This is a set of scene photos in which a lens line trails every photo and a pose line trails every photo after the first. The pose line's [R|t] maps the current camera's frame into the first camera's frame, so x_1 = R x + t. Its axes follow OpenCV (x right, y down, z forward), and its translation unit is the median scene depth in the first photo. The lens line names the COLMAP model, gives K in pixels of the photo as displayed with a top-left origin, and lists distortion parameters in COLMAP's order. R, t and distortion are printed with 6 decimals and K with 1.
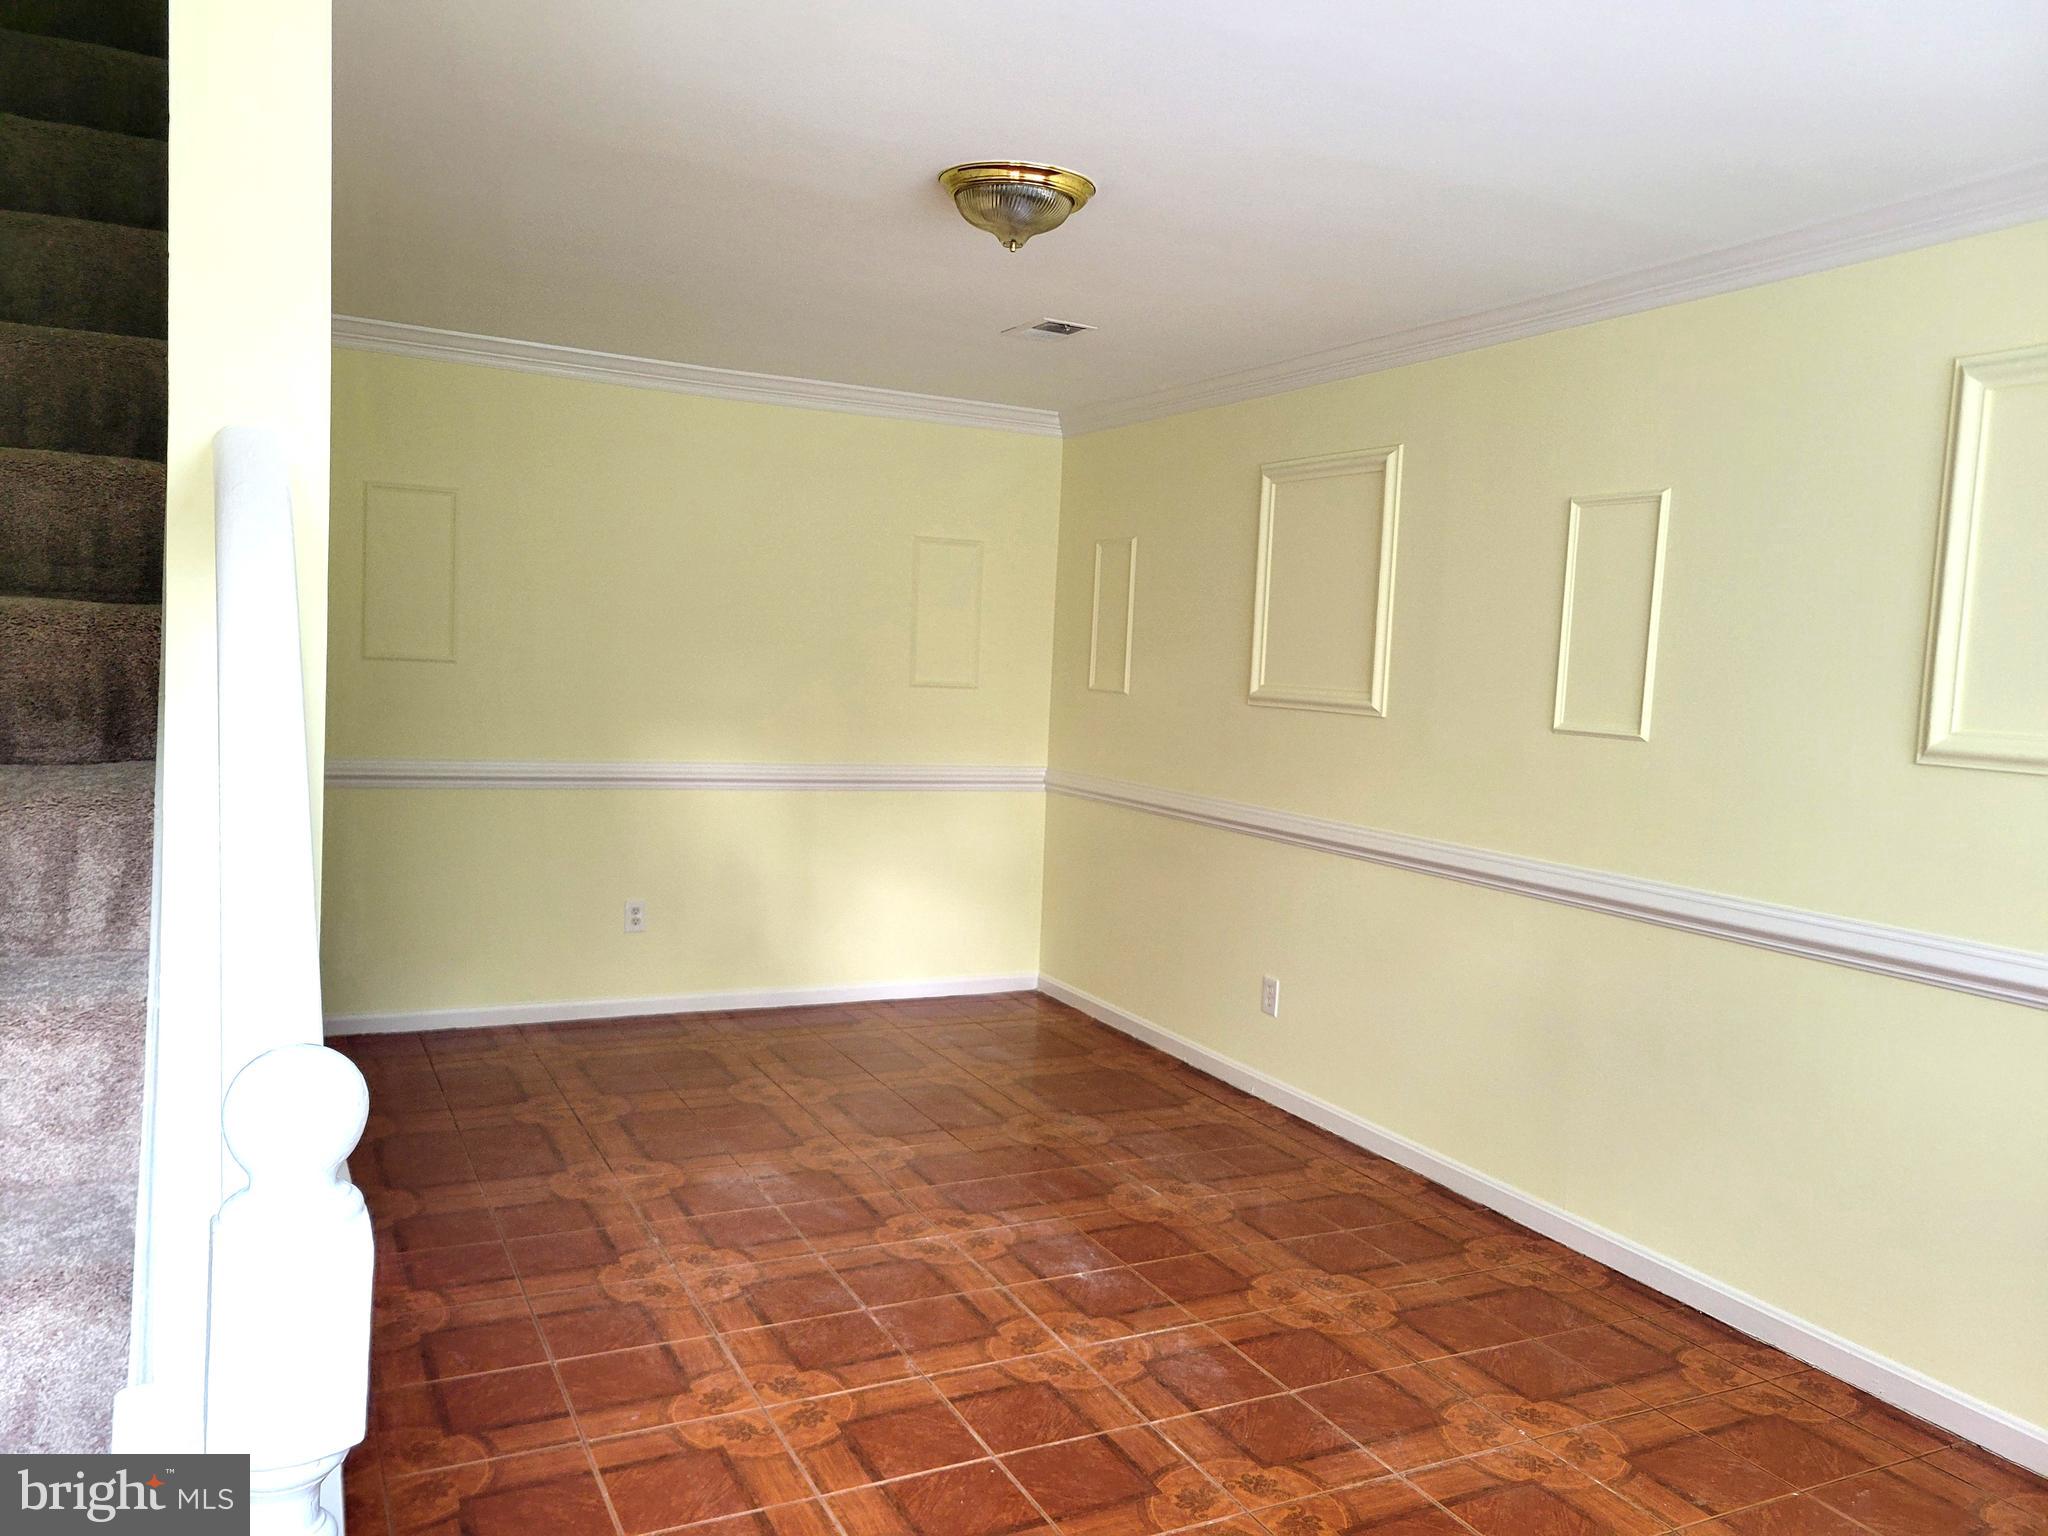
lens RADIAL K [[1521.5, 0, 1035.2], [0, 1521.5, 764.9], [0, 0, 1]] dist [0.037568, -0.004616]
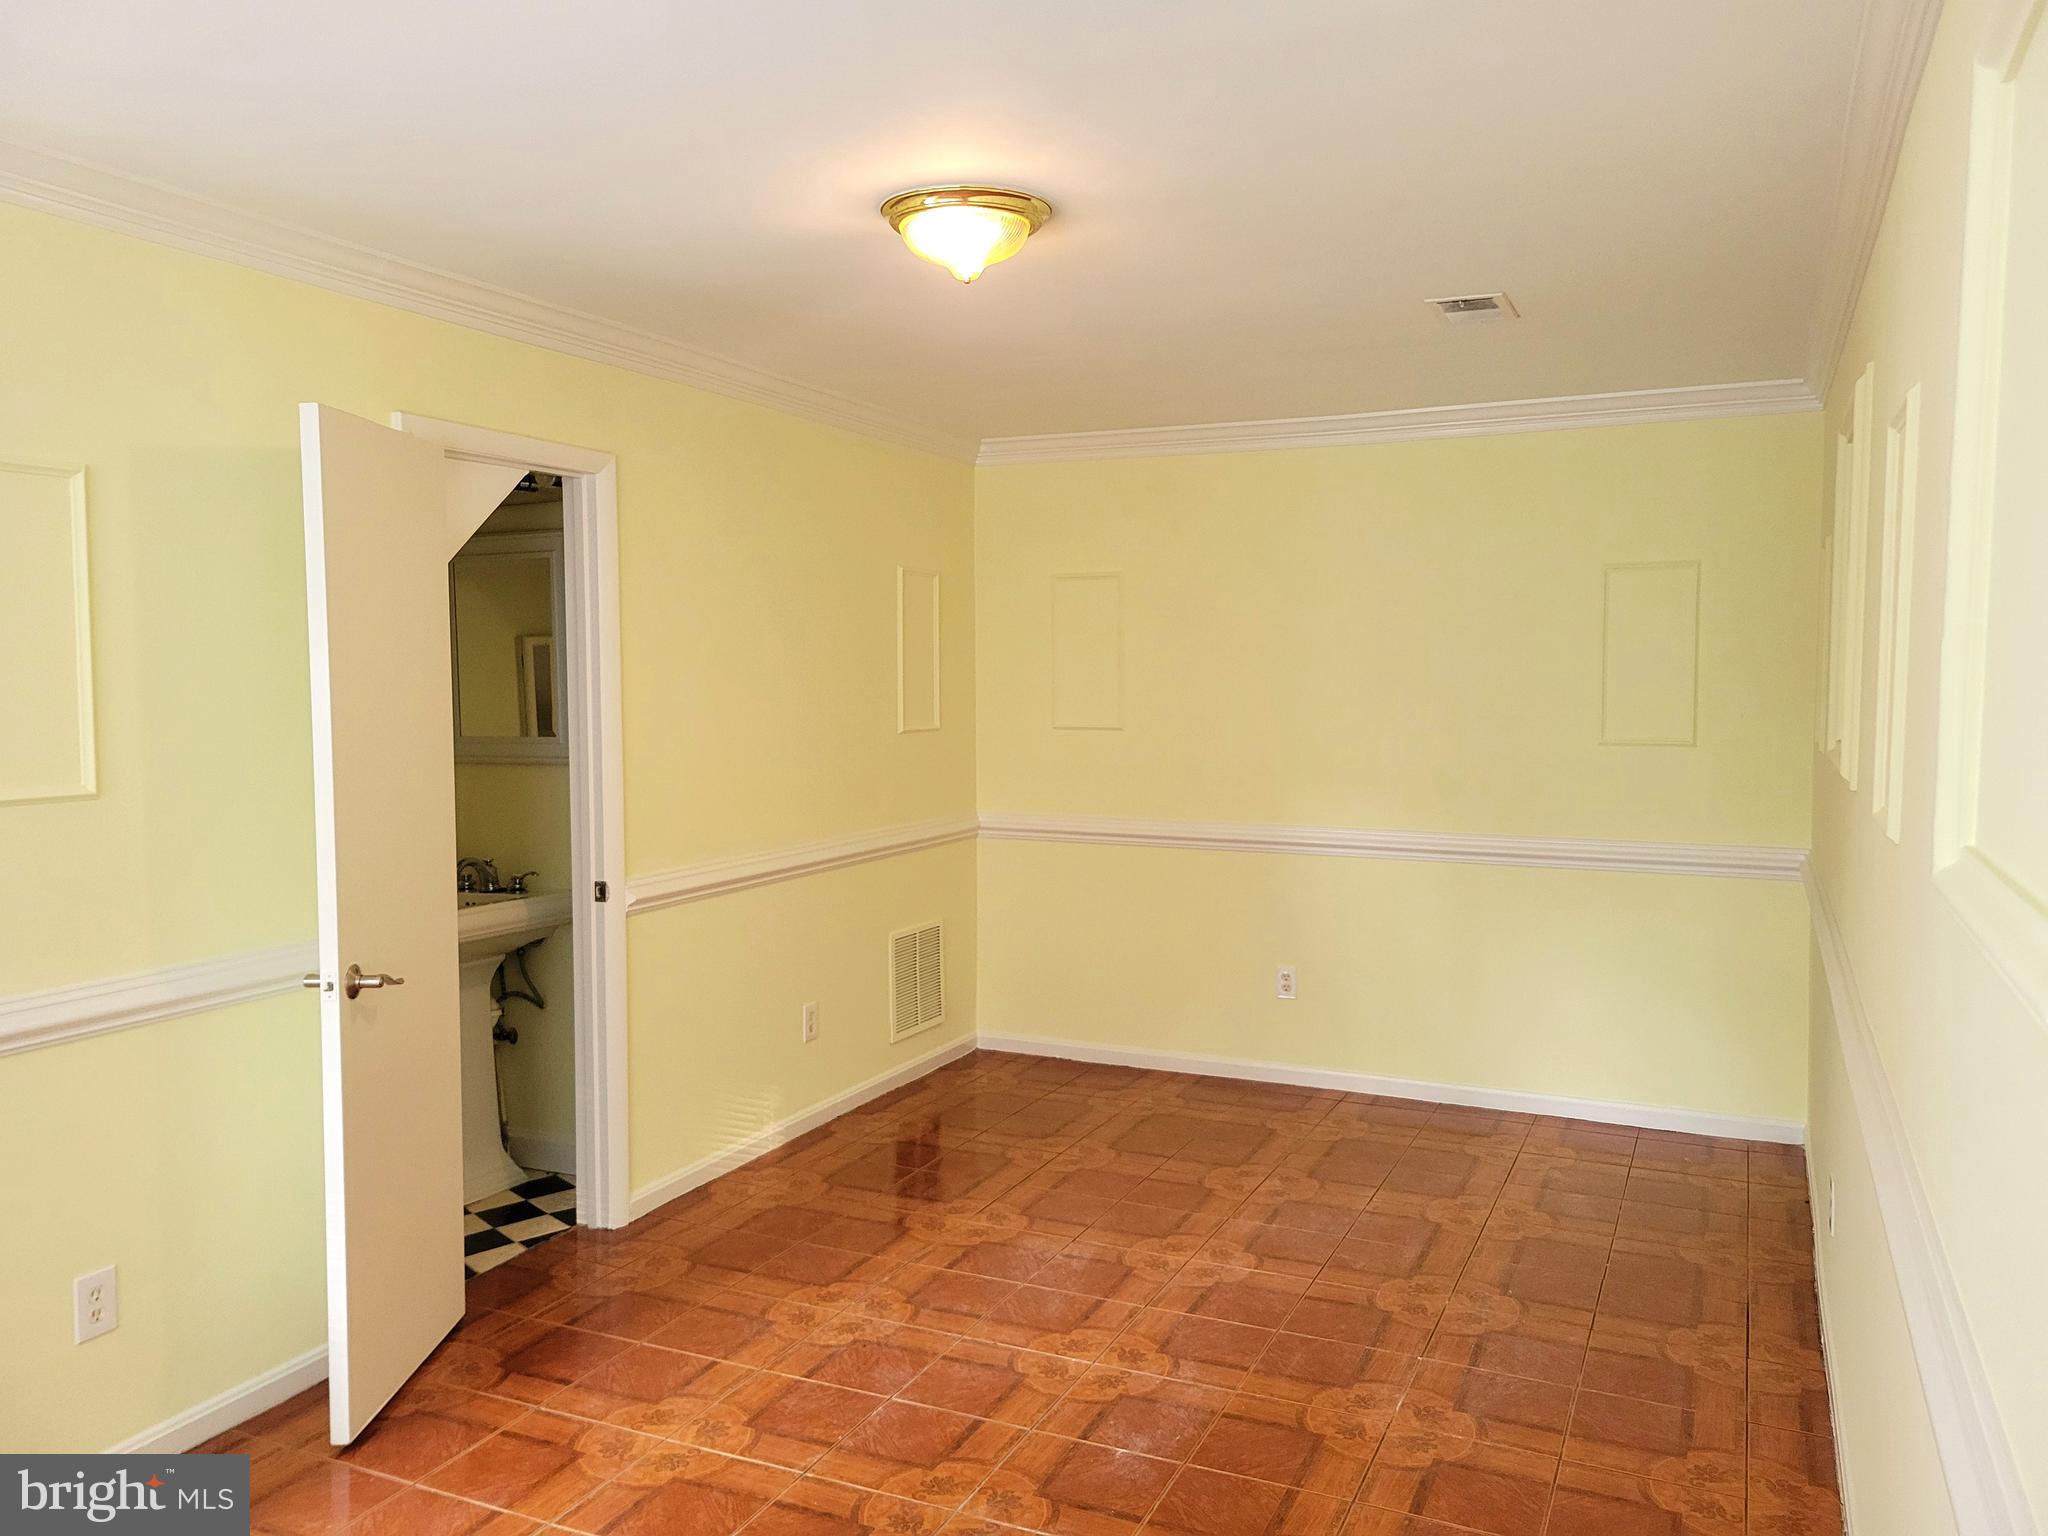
lens RADIAL K [[1521.5, 0, 1089.9], [0, 1521.5, 782.2], [0, 0, 1]] dist [0.037568, -0.004616]
pose [[0.628430, 0.008520, -0.777819, 0.673525], [-0.027526, 0.999557, -0.011291, -0.025346], [0.777379, 0.028506, 0.628387, 0.444639]]
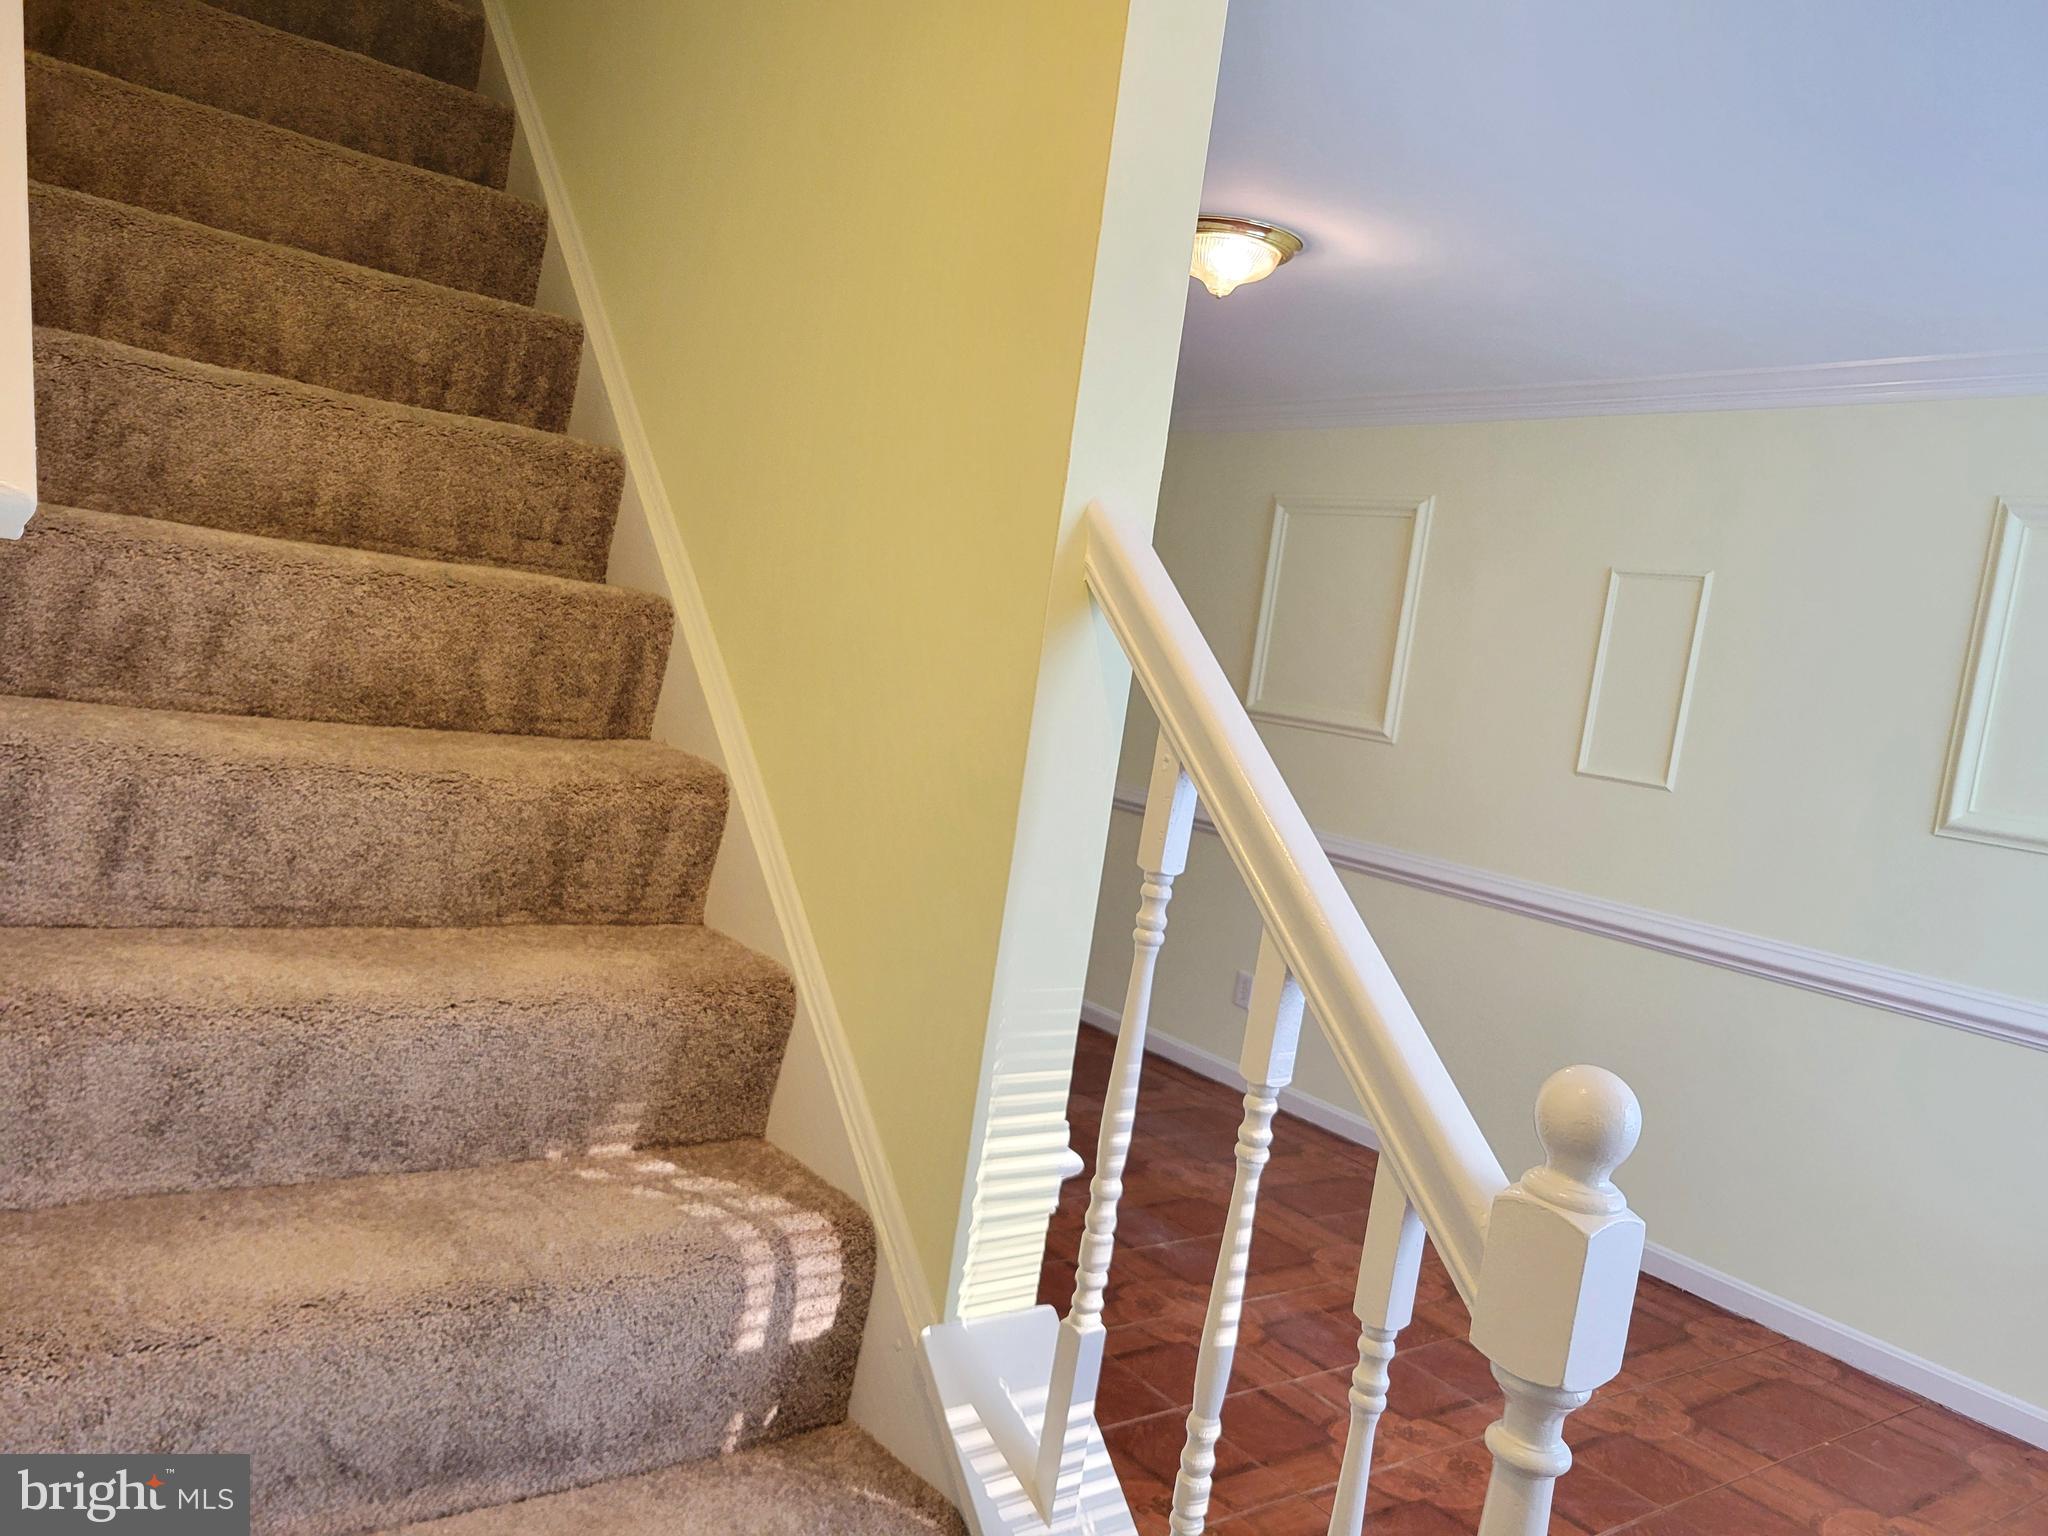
lens RADIAL K [[1521.5, 0, 1043.3], [0, 1521.5, 773.0], [0, 0, 1]] dist [0.037568, -0.004616]
pose [[0.981998, 0.076808, 0.172571, -0.260187], [-0.080926, 0.996576, 0.016942, -0.010793], [-0.170678, -0.030603, 0.984851, -0.039271]]
